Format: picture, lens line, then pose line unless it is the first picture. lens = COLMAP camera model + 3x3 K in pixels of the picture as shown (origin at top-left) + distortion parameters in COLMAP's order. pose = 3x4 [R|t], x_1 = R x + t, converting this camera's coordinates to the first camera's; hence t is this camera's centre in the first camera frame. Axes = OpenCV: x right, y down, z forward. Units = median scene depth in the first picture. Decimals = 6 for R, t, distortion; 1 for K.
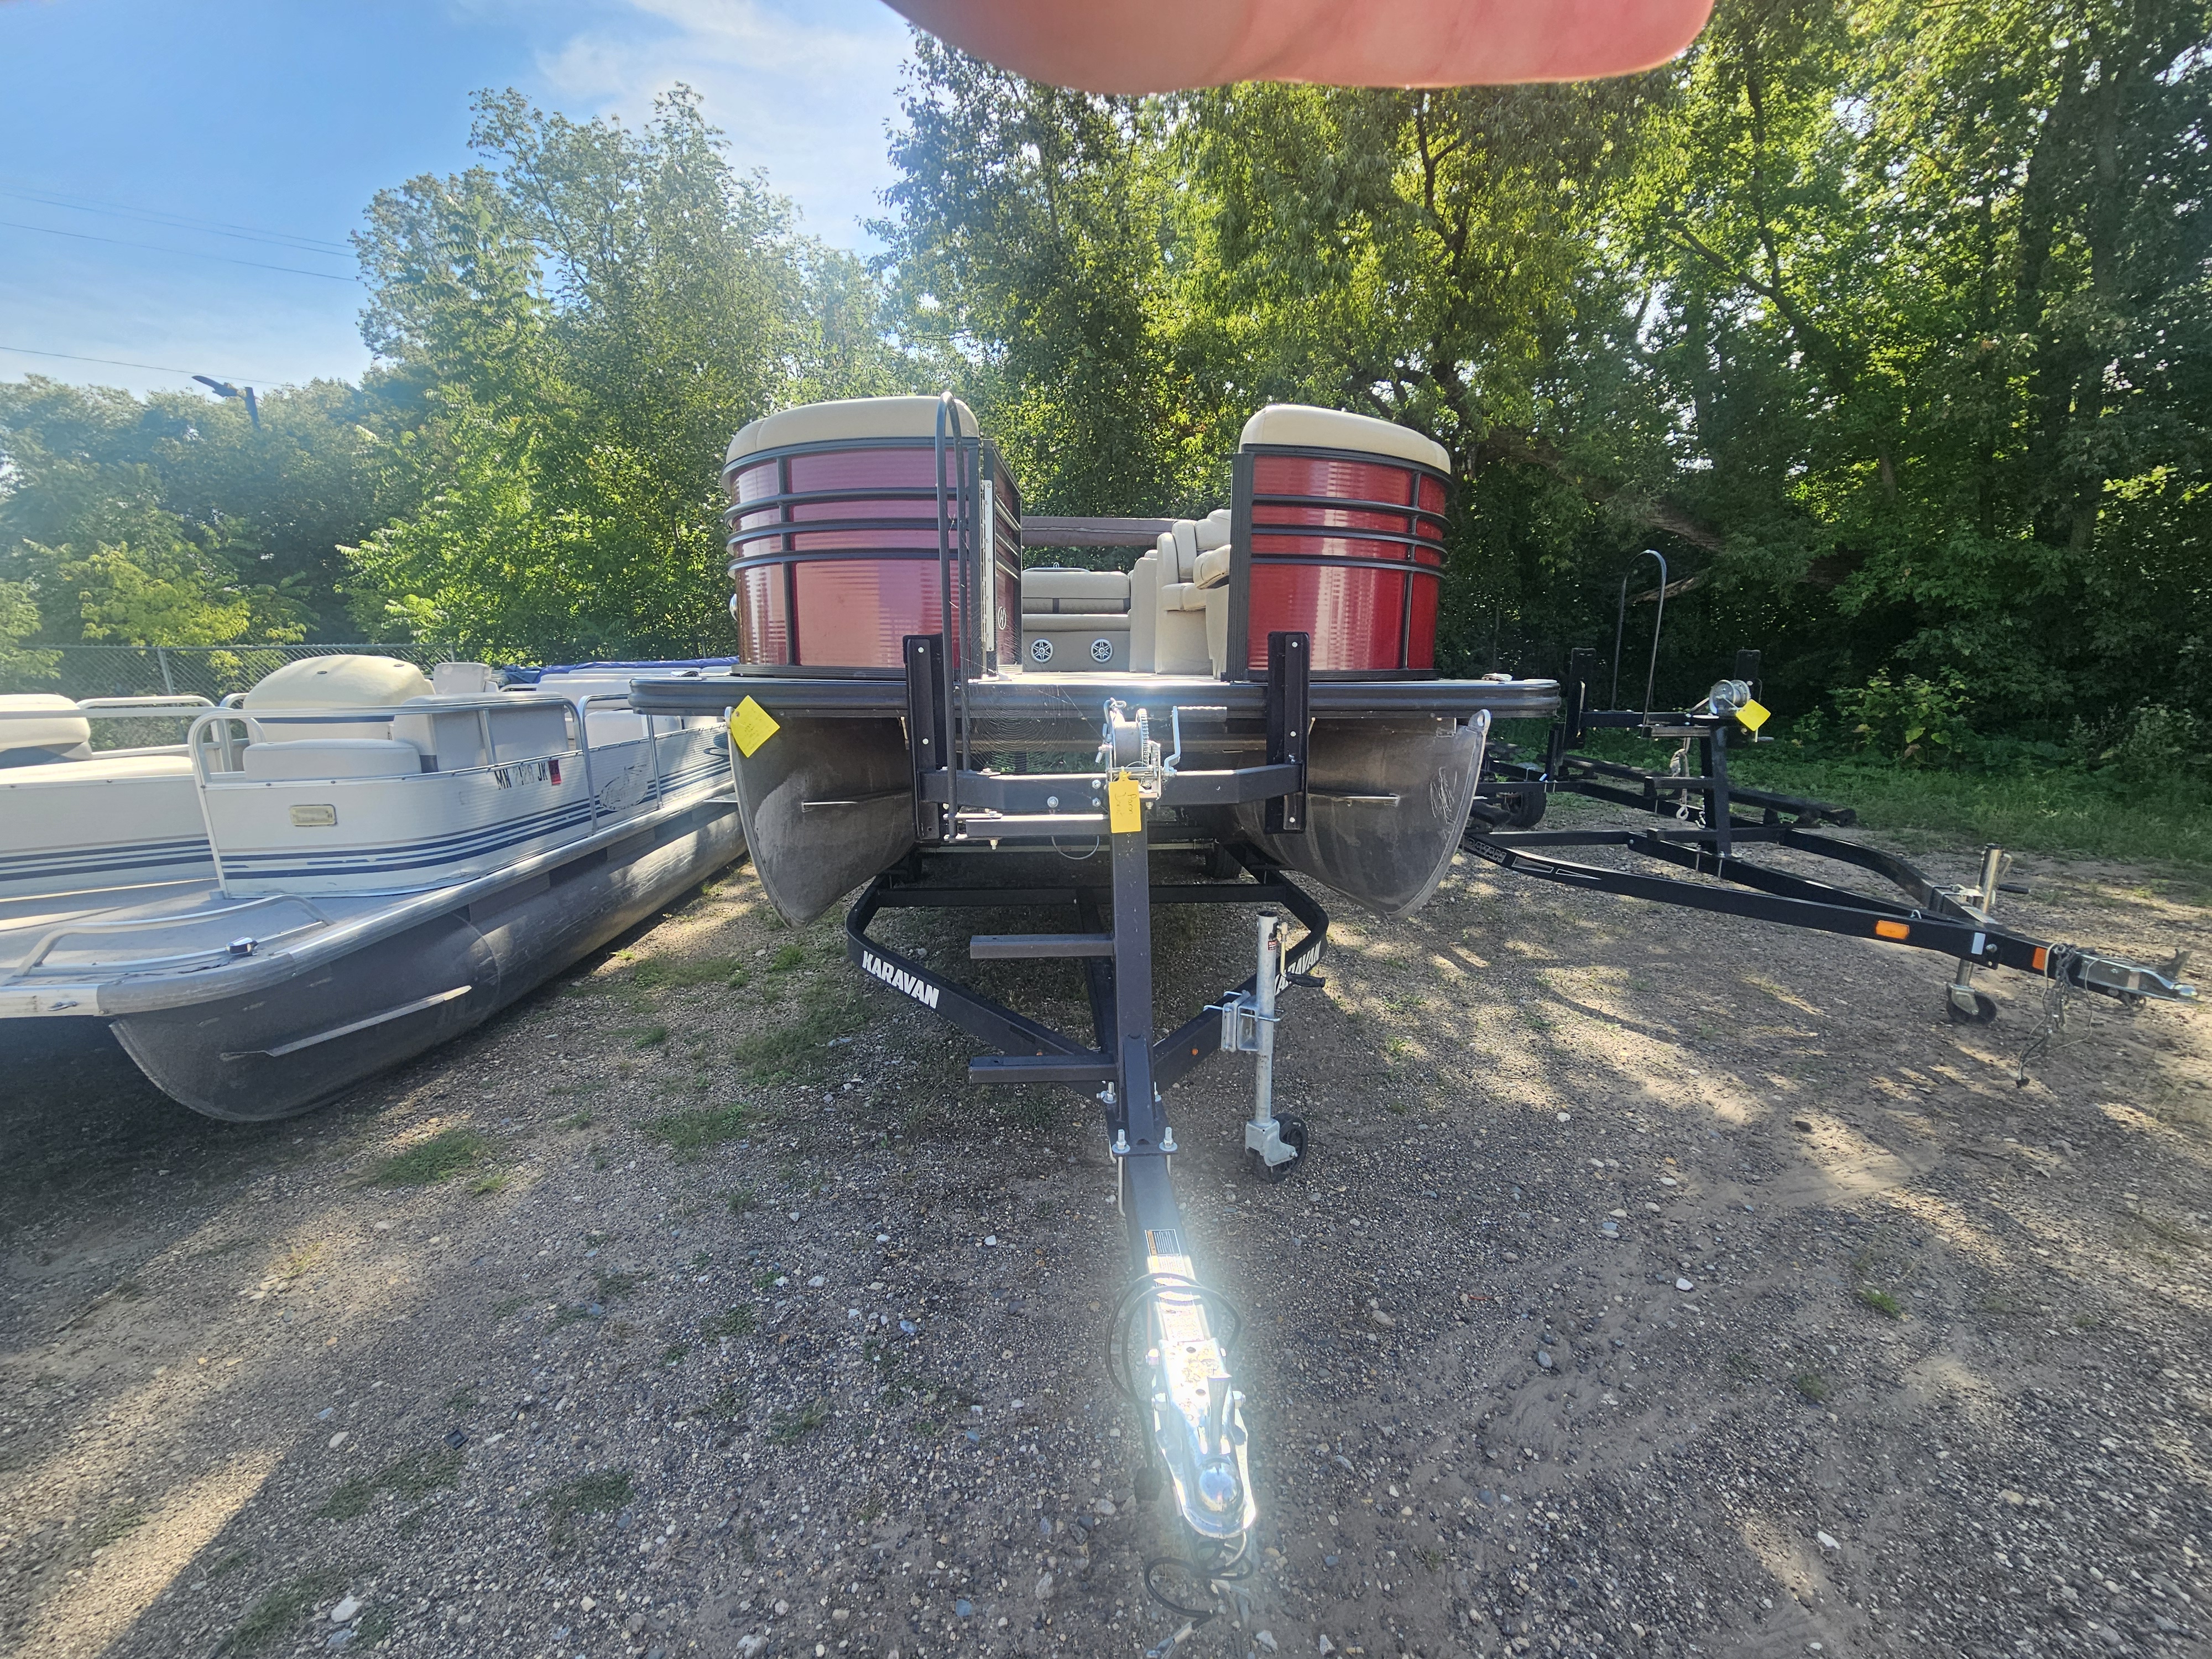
lens RADIAL K [[905.9, 0, 1096.7], [0, 905.9, 839.6], [0, 0, 1]] dist [-0.000092, -0.000145]
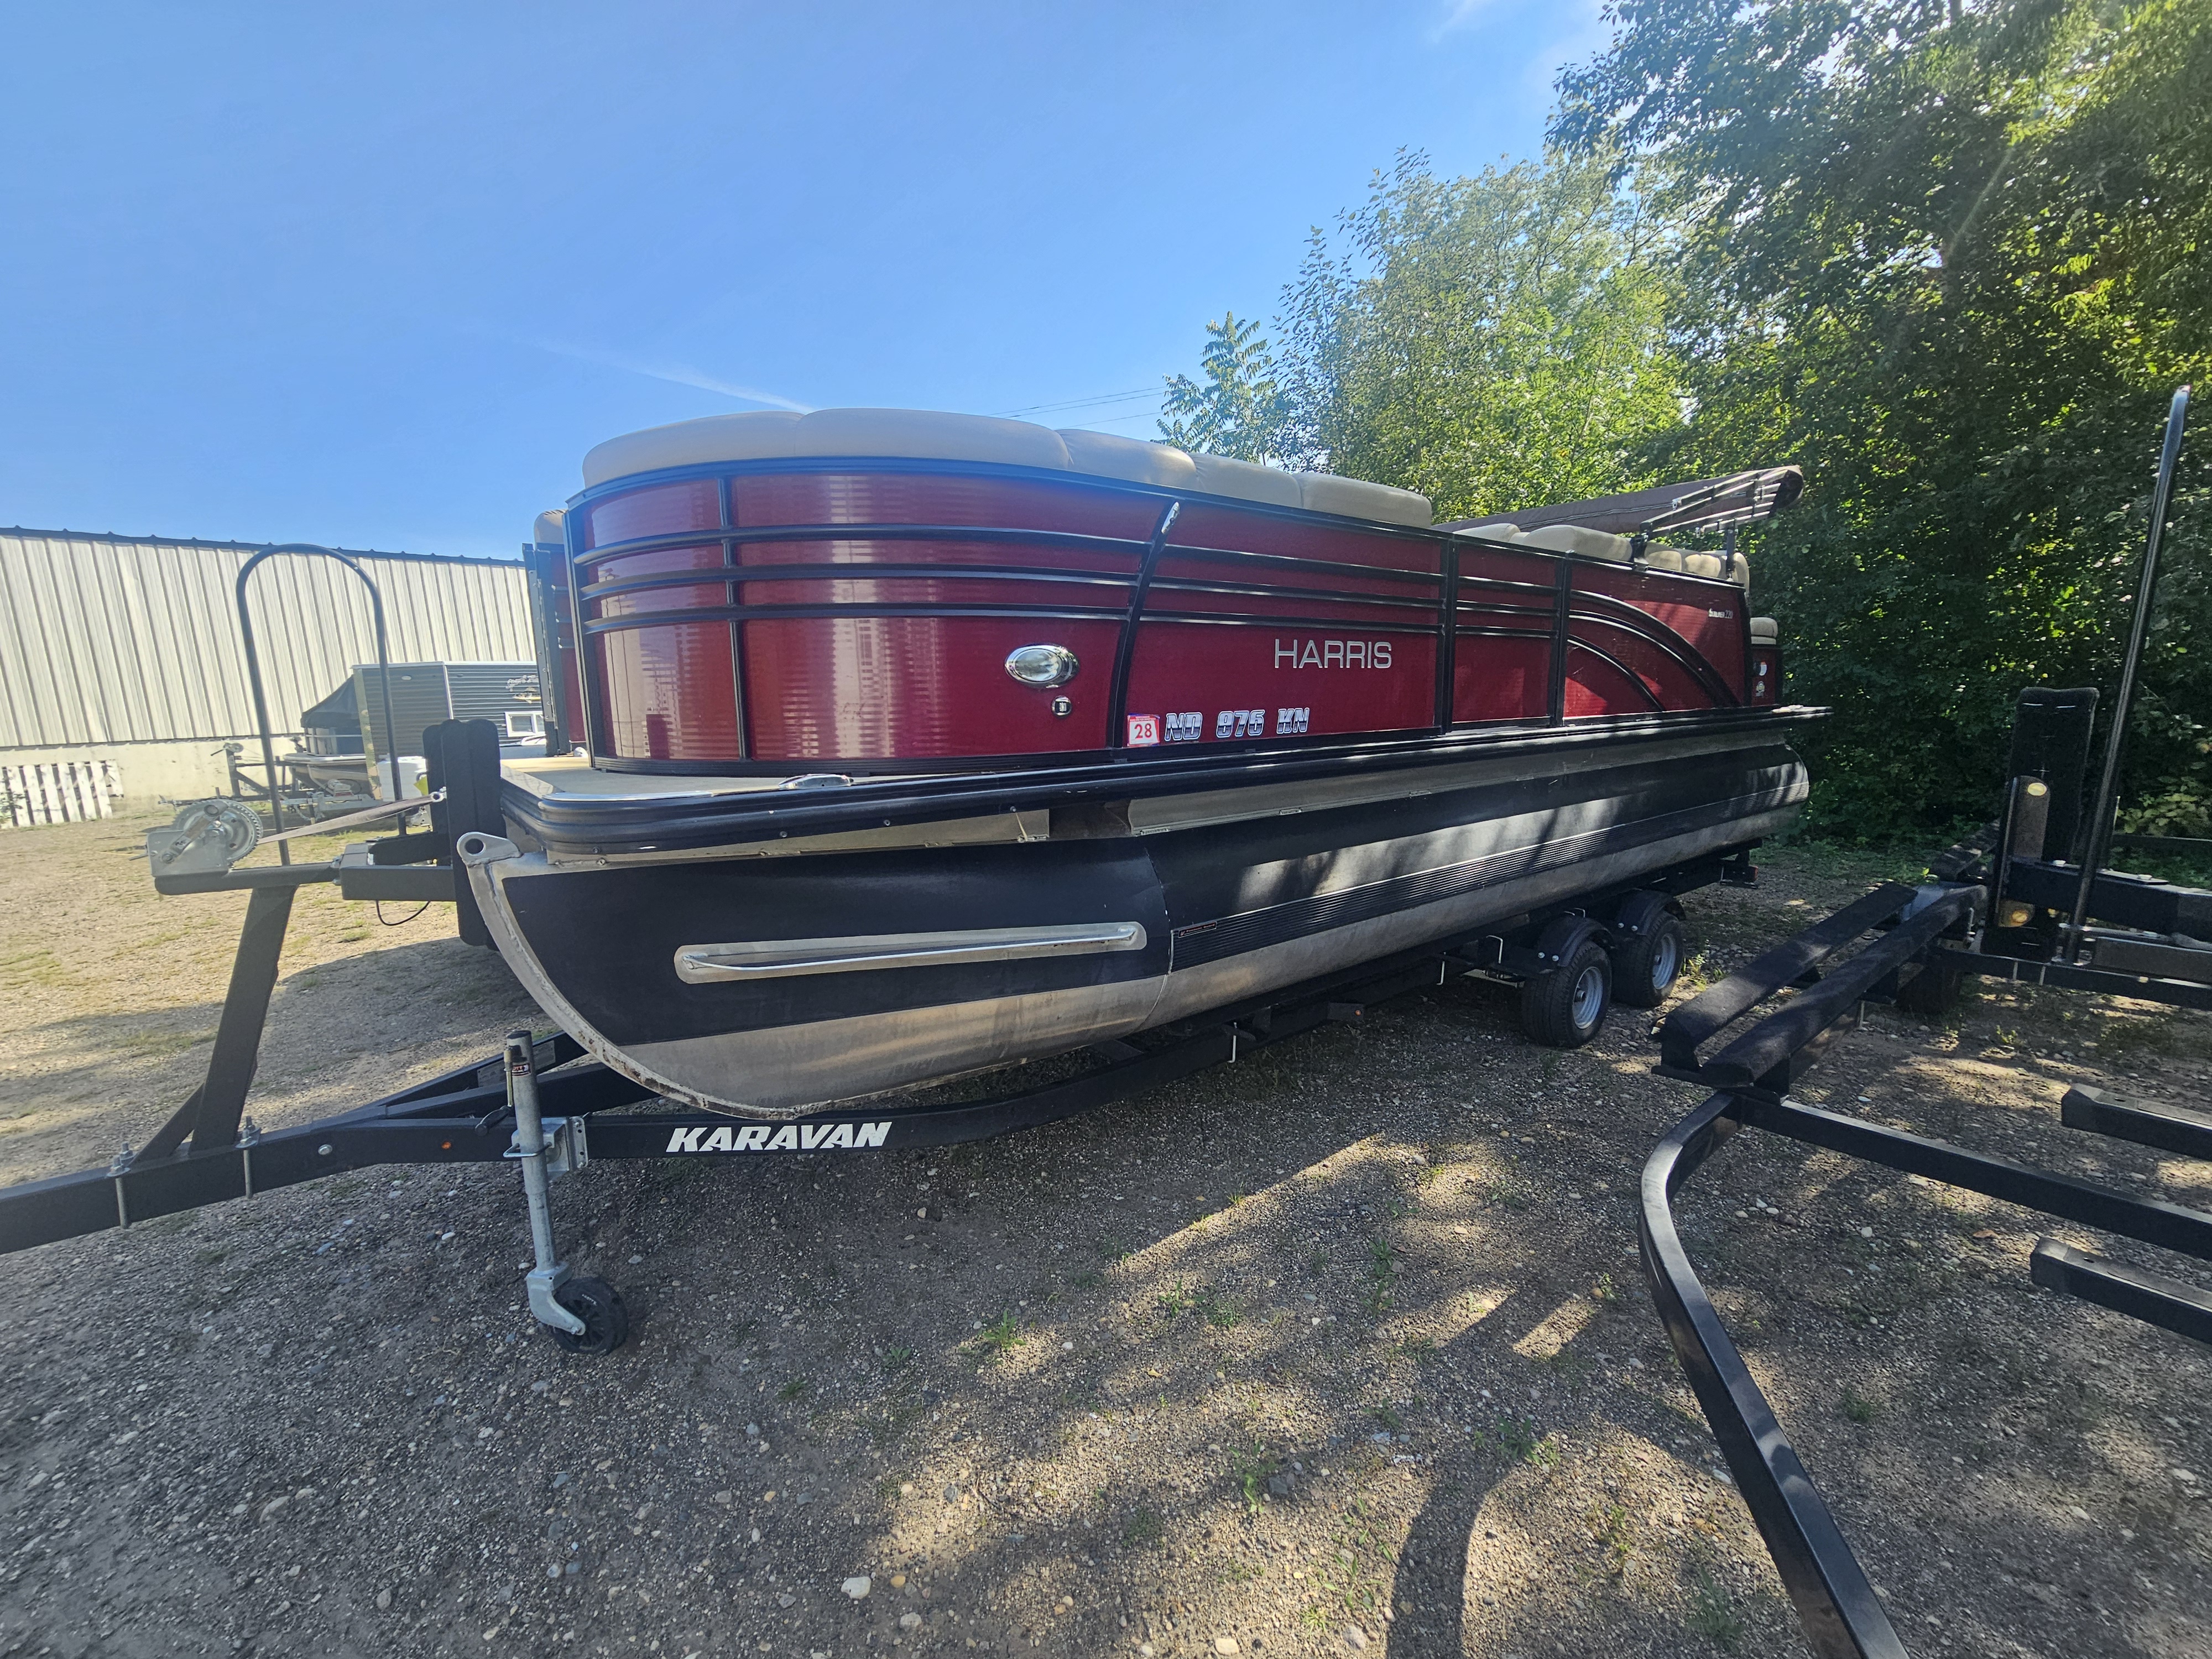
lens RADIAL K [[905.9, 0, 1096.7], [0, 905.9, 839.6], [0, 0, 1]] dist [-0.000092, -0.000145]
pose [[0.564279, 0.121963, -0.816526, 0.762932], [-0.134924, 0.989354, 0.054536, -0.149056], [0.814485, 0.079395, 0.574727, 0.588591]]
